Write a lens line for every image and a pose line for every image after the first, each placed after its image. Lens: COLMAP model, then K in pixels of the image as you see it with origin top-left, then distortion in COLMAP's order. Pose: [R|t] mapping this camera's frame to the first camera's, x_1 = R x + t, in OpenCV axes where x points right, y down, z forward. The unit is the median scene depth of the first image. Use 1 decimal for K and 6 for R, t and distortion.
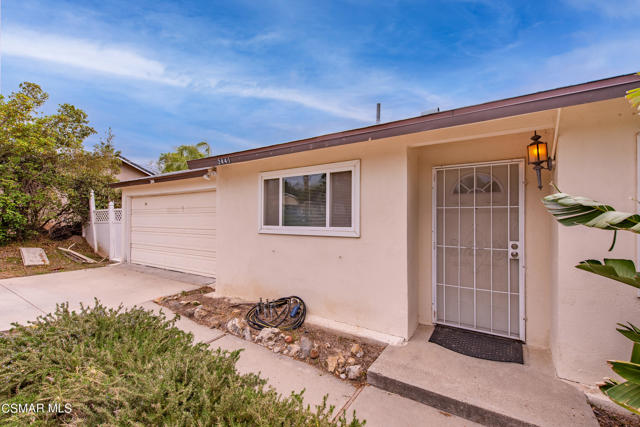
lens RADIAL K [[282.5, 0, 322.3], [0, 282.5, 213.8], [0, 0, 1]] dist [0.002260, 0.000162]
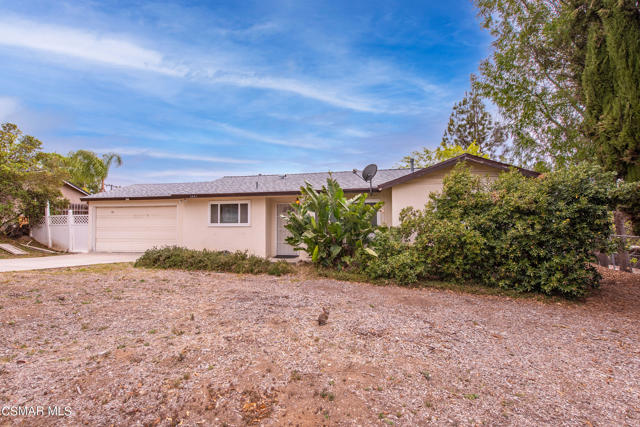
lens RADIAL K [[307.8, 0, 323.4], [0, 307.8, 217.3], [0, 0, 1]] dist [0.002823, -0.002465]
pose [[0.941330, 0.001754, 0.337482, -0.117490], [-0.000057, 0.999987, -0.005038, 0.002903], [-0.337486, 0.004723, 0.941319, -1.132285]]
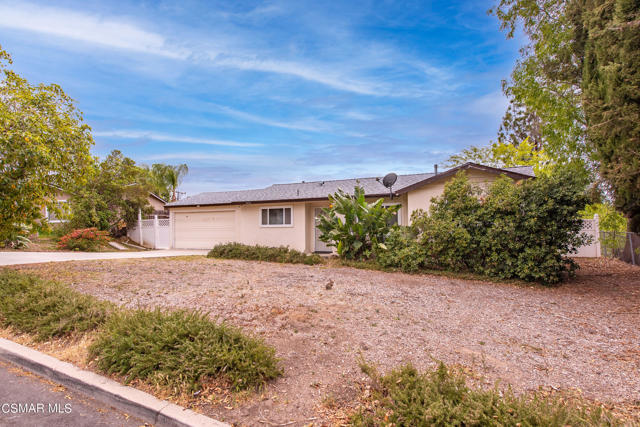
lens RADIAL K [[337.0, 0, 320.4], [0, 337.0, 215.6], [0, 0, 1]] dist [-0.007291, -0.000100]
pose [[0.988090, -0.006375, 0.153746, -0.088848], [0.009247, 0.999796, -0.017974, 0.010103], [-0.153600, 0.019182, 0.987947, -1.609959]]
